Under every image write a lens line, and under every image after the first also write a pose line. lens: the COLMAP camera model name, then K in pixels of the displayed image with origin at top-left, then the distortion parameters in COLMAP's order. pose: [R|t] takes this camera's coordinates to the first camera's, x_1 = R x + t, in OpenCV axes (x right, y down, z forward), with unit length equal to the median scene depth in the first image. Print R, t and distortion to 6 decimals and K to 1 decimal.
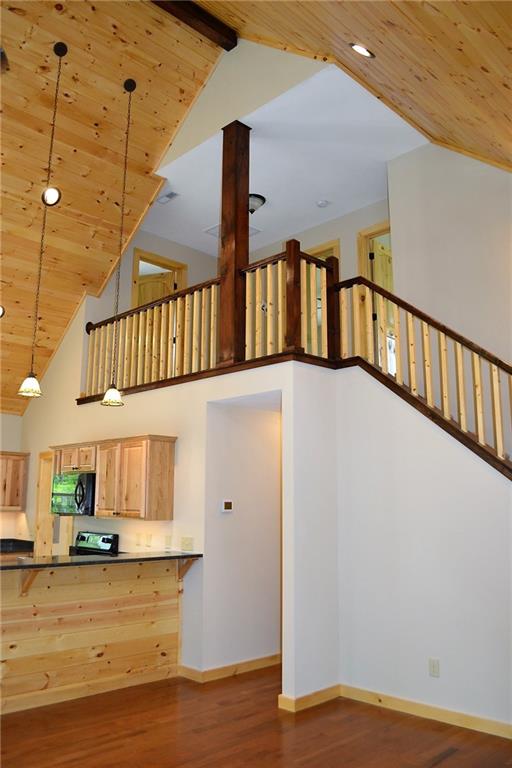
lens RADIAL K [[614.6, 0, 256.0], [0, 614.6, 384.0], [0, 0, 1]] dist [-0.065206, -0.002862]
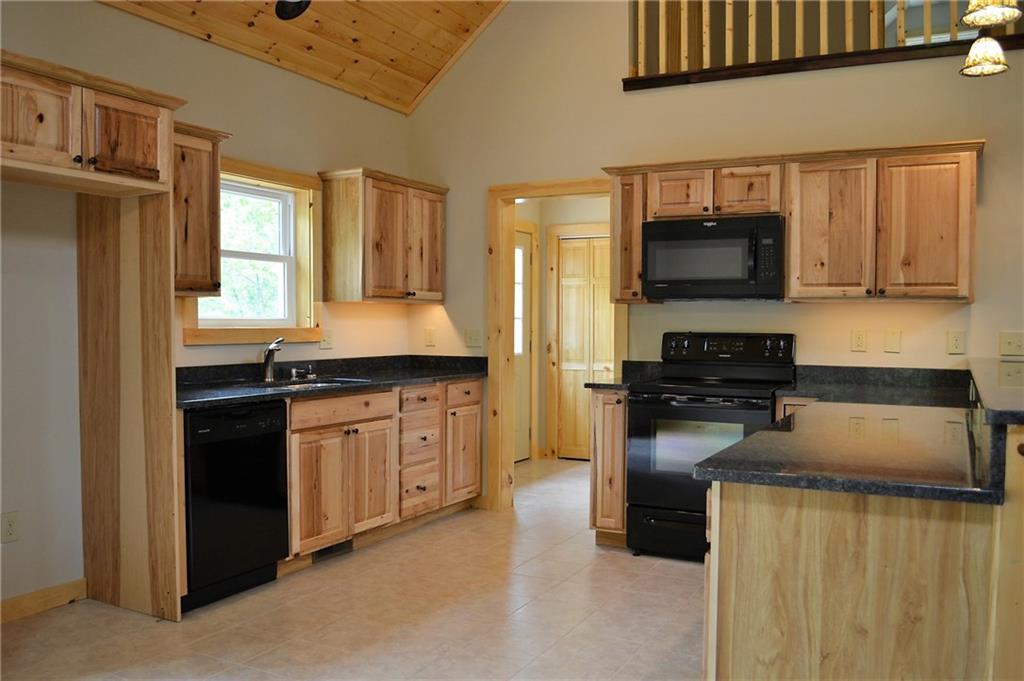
lens RADIAL K [[874.1, 0, 512.0], [0, 874.1, 340.5], [0, 0, 1]] dist [-0.062190, -0.000652]
pose [[0.951351, -0.010163, 0.307940, -0.692706], [-0.056050, 0.977070, 0.205408, 0.107390], [-0.302967, -0.212675, 0.928967, 0.355074]]
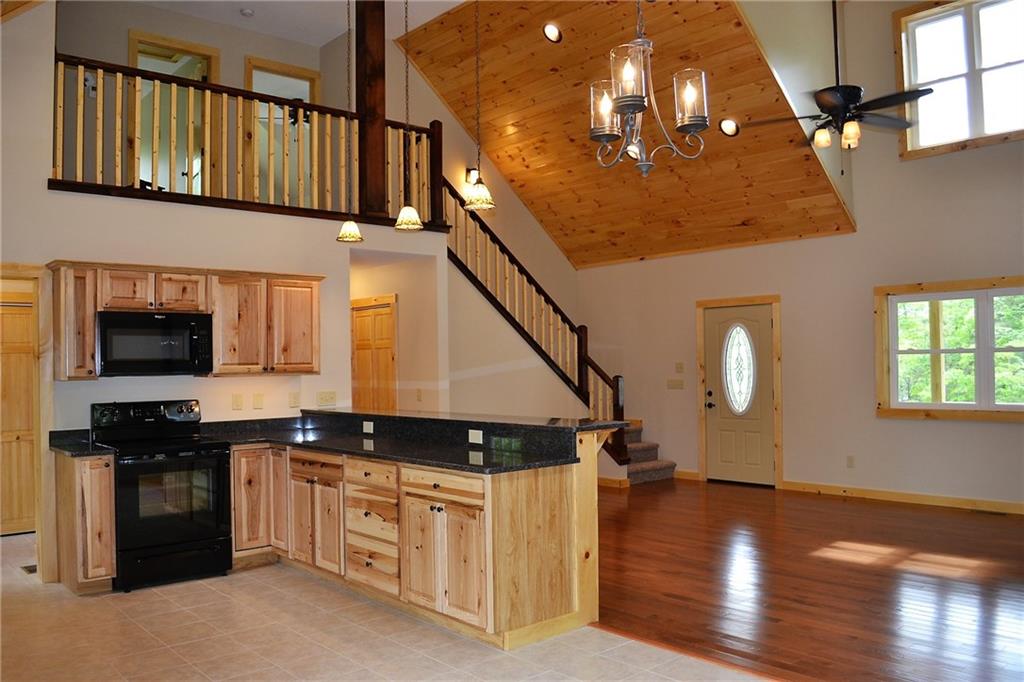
lens RADIAL K [[819.4, 0, 494.3], [0, 819.4, 352.8], [0, 0, 1]] dist [-0.065206, -0.002862]
pose [[0.065109, 0.002825, 0.997874, -1.150454], [-0.172062, 0.985050, 0.008438, 0.121580], [-0.982932, -0.172246, 0.064622, 0.591010]]
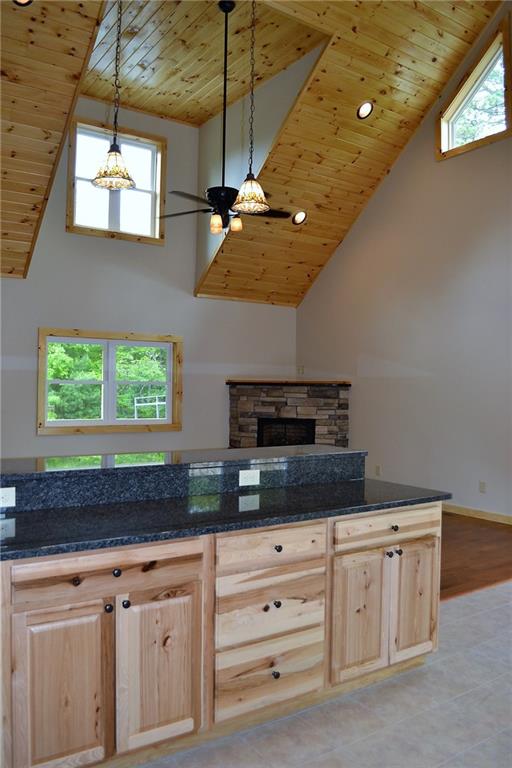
lens RADIAL K [[614.6, 0, 256.0], [0, 614.6, 384.0], [0, 0, 1]] dist [-0.065206, -0.002862]
pose [[-0.982531, -0.022208, 0.184769, -0.471111], [-0.056954, 0.981099, -0.184937, 0.226650], [-0.177170, -0.192230, -0.965225, 1.131855]]
